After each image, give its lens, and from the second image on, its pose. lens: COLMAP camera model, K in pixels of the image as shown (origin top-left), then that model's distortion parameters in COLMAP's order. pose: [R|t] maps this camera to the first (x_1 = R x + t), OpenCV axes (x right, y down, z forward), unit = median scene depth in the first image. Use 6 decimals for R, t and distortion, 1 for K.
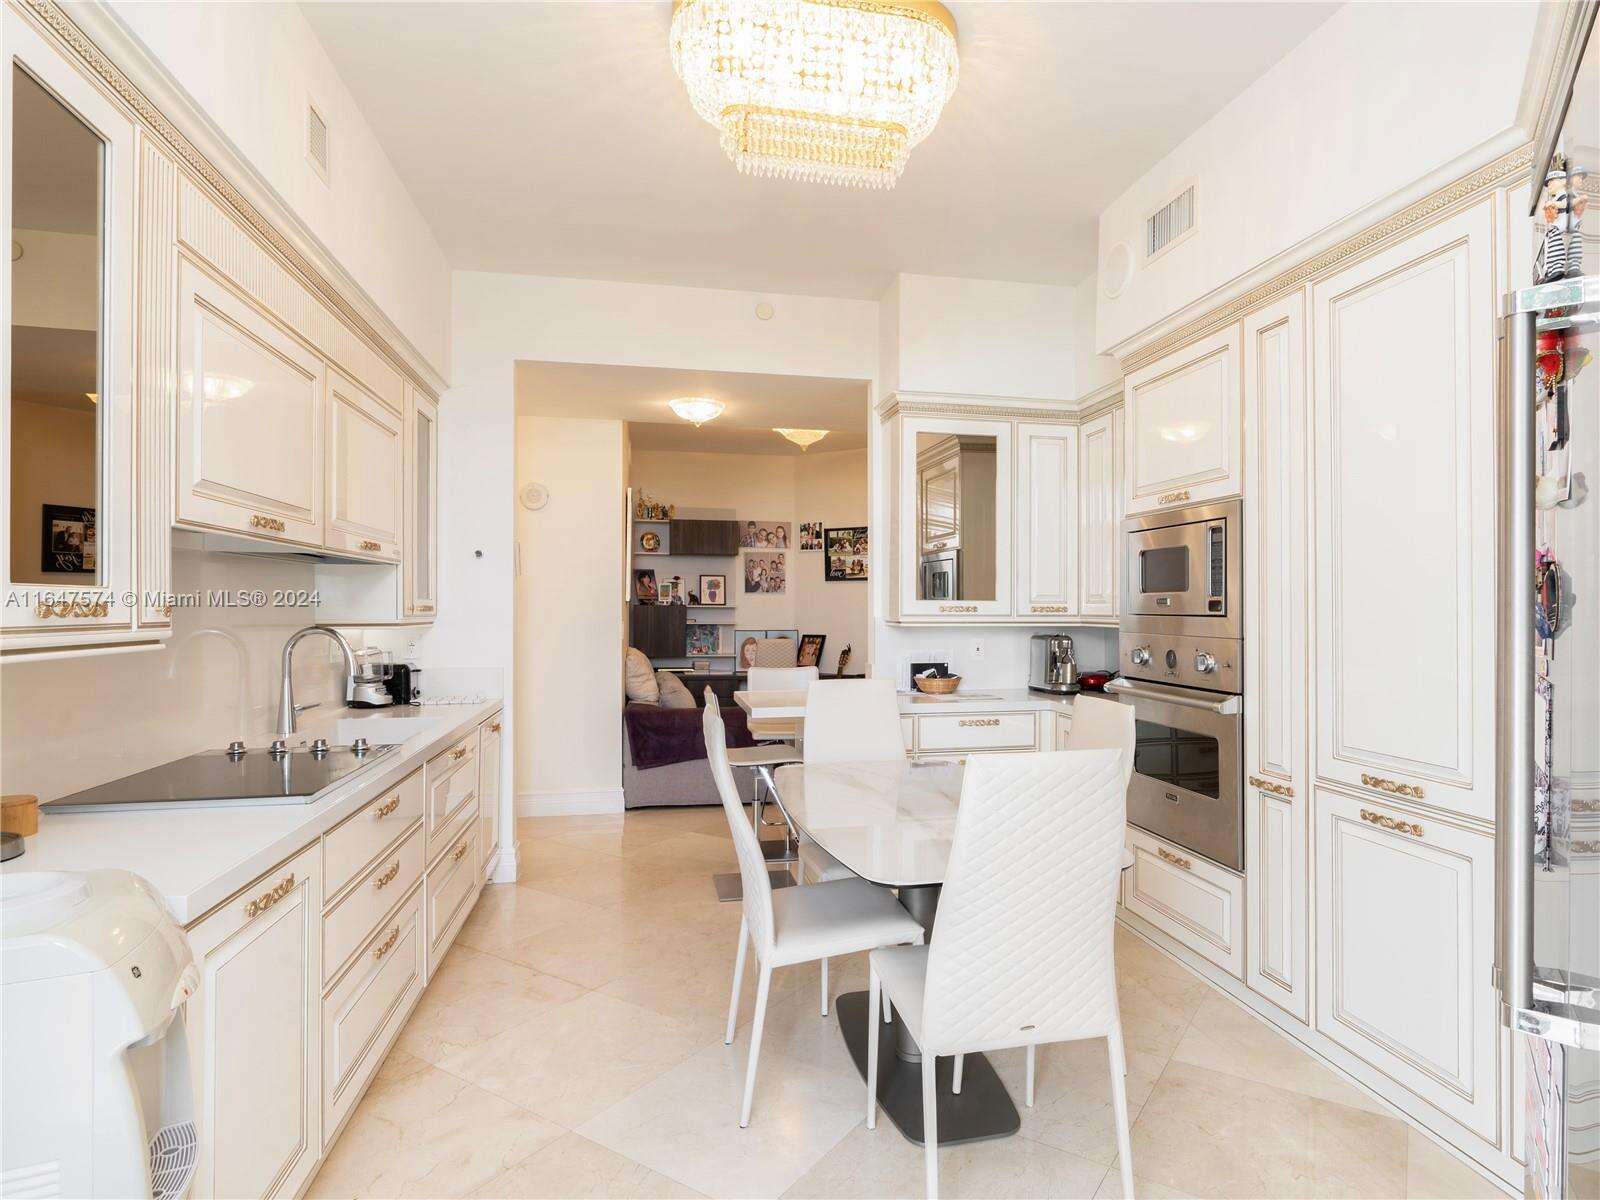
lens RADIAL K [[744.2, 0, 808.3], [0, 744.2, 606.4], [0, 0, 1]] dist [-0.005498, 0.000847]
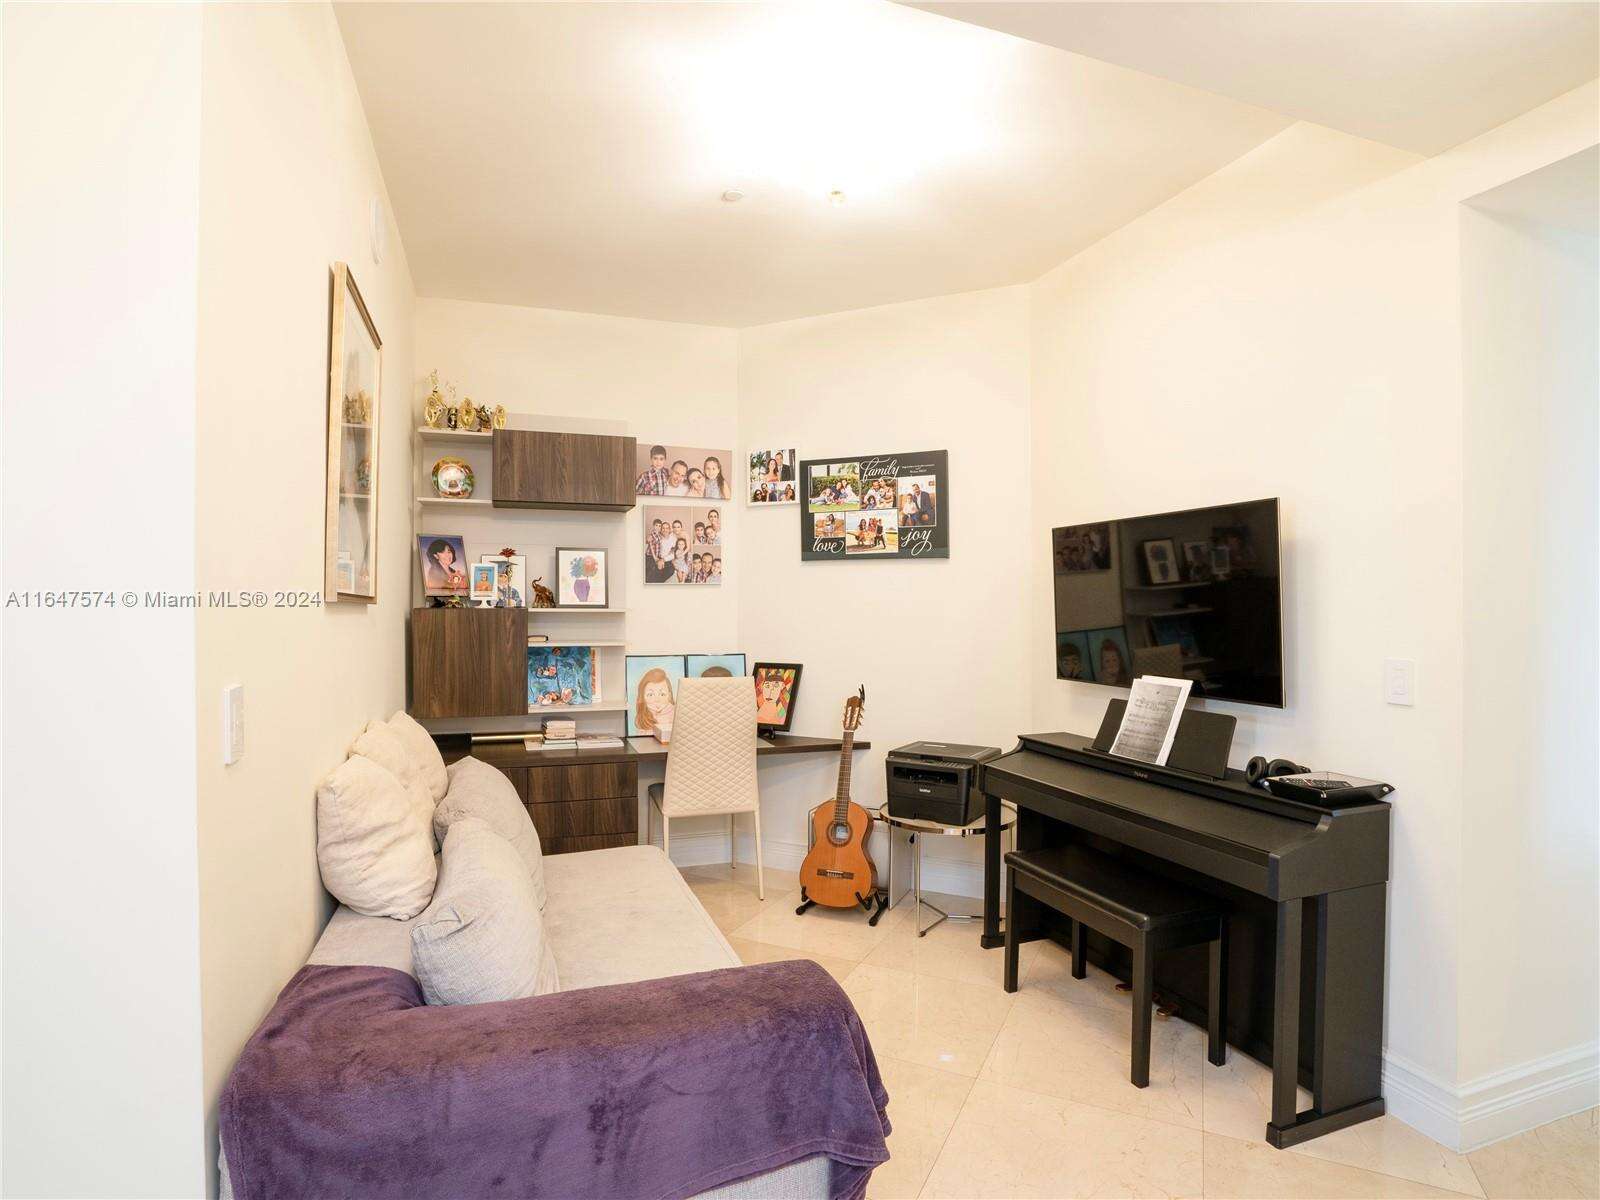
lens RADIAL K [[847.1, 0, 793.8], [0, 847.1, 603.3], [0, 0, 1]] dist [-0.049696, -0.000381]
pose [[0.991178, -0.001436, 0.132528, -0.061971], [0.001637, 0.999998, -0.001408, -0.003550], [-0.132525, 0.001612, 0.991178, 0.412534]]
